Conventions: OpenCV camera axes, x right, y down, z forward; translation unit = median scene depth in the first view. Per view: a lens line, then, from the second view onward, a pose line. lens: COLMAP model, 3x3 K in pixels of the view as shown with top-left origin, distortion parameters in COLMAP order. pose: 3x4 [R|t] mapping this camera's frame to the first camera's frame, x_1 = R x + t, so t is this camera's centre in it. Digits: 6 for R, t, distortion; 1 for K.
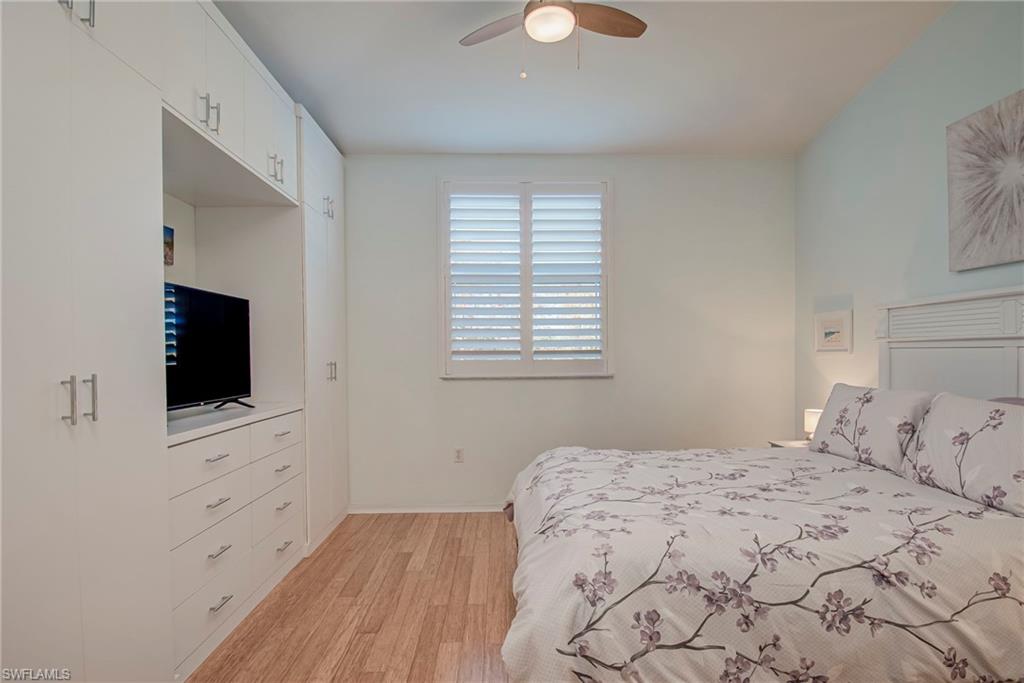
lens RADIAL K [[515.9, 0, 506.1], [0, 515.9, 357.3], [0, 0, 1]] dist [0.017786, -0.025160]
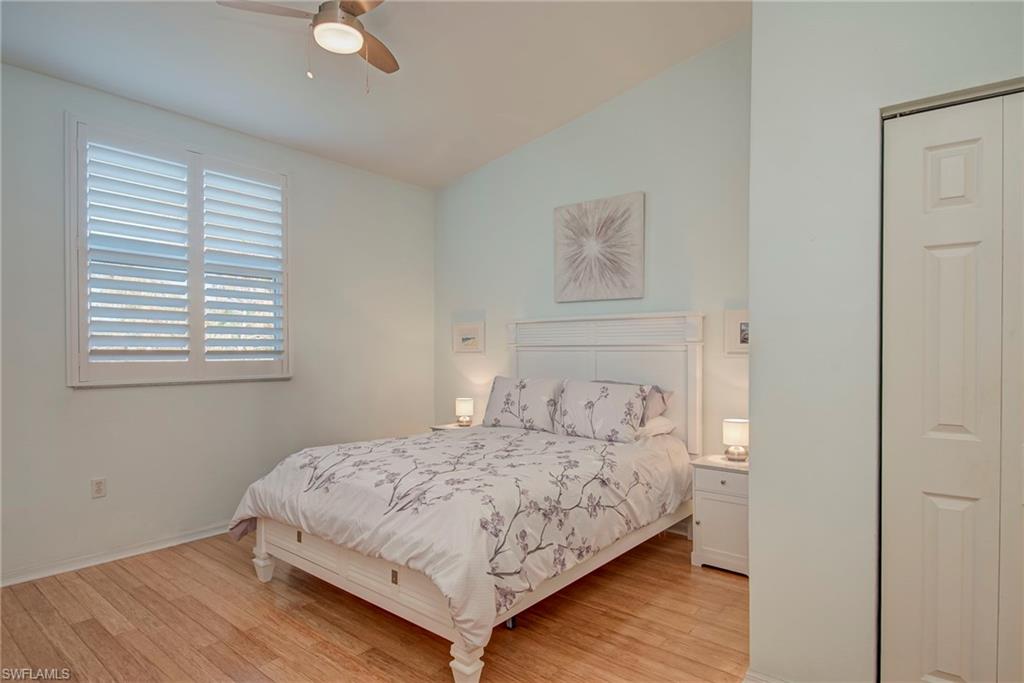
lens RADIAL K [[570.4, 0, 512.4], [0, 570.4, 357.0], [0, 0, 1]] dist [0.032478, -0.026534]
pose [[0.643424, -0.001497, 0.765508, -0.754471], [0.003880, 0.999992, -0.001305, 0.001598], [-0.765500, 0.003810, 0.643425, -0.012886]]
